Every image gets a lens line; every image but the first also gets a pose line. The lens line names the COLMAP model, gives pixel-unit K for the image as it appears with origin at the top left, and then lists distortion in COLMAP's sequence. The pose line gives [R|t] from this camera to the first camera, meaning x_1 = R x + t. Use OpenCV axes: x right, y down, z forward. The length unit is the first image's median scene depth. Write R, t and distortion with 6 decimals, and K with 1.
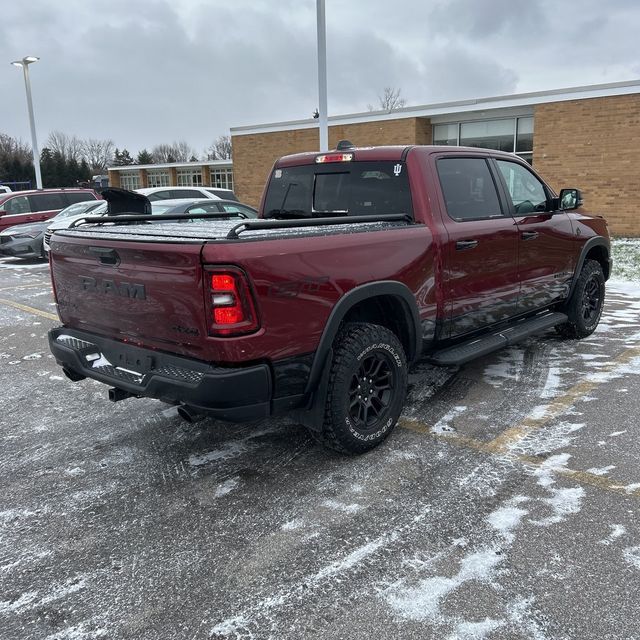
lens RADIAL K [[632.9, 0, 322.1], [0, 632.9, 324.2], [0, 0, 1]] dist [0.113208, -0.198054]
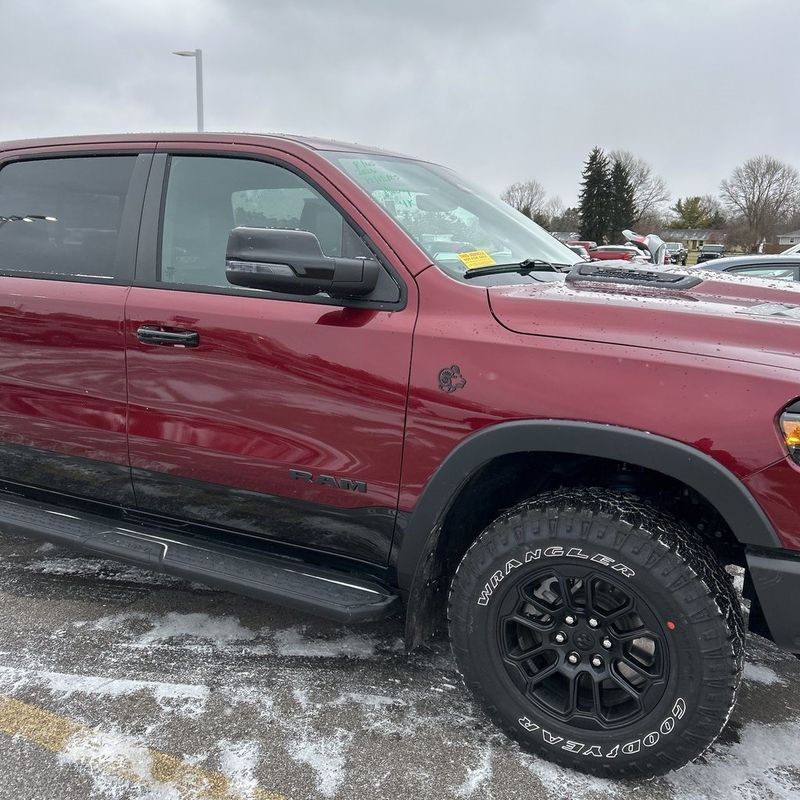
lens RADIAL K [[793.4, 0, 395.5], [0, 793.4, 404.9], [0, 0, 1]] dist [0.067773, -0.091893]
pose [[0.256723, 0.222907, -0.940428, 0.991658], [-0.231896, 0.958822, 0.163963, -0.248660], [0.938253, 0.175988, 0.297843, 1.149534]]
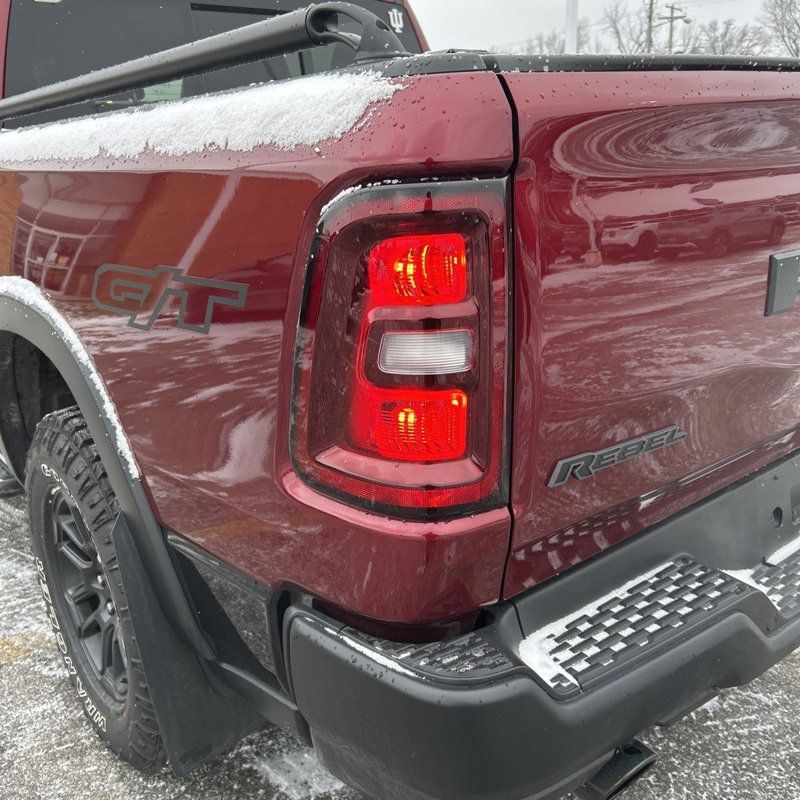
lens RADIAL K [[805.0, 0, 393.9], [0, 805.0, 398.2], [0, 0, 1]] dist [0.024136, -0.008607]
pose [[0.151343, -0.276623, 0.948986, -0.564036], [0.245743, 0.940433, 0.234939, -0.107559], [-0.957447, 0.197651, 0.210306, 0.900018]]
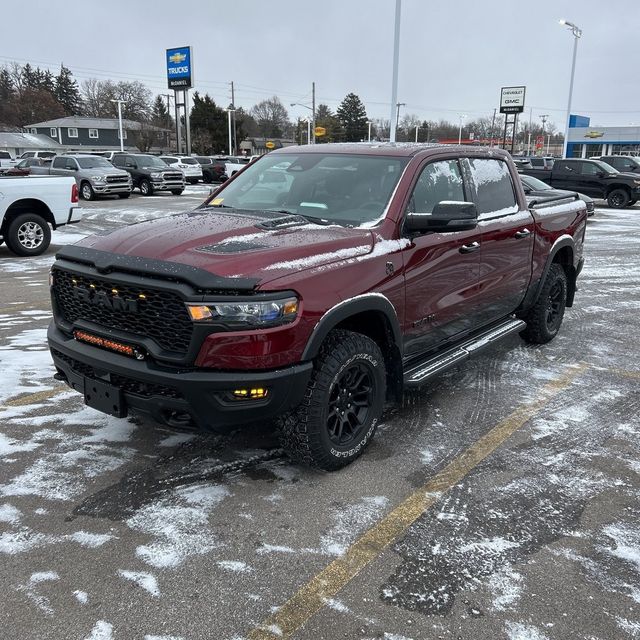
lens RADIAL K [[632.2, 0, 320.1], [0, 632.2, 320.4], [0, 0, 1]] dist [0.099770, -0.190759]
pose [[-0.995791, 0.031260, -0.086159, 0.390554], [-0.011034, 0.892312, 0.451284, -0.561283], [0.090988, 0.450335, -0.888211, 2.360526]]
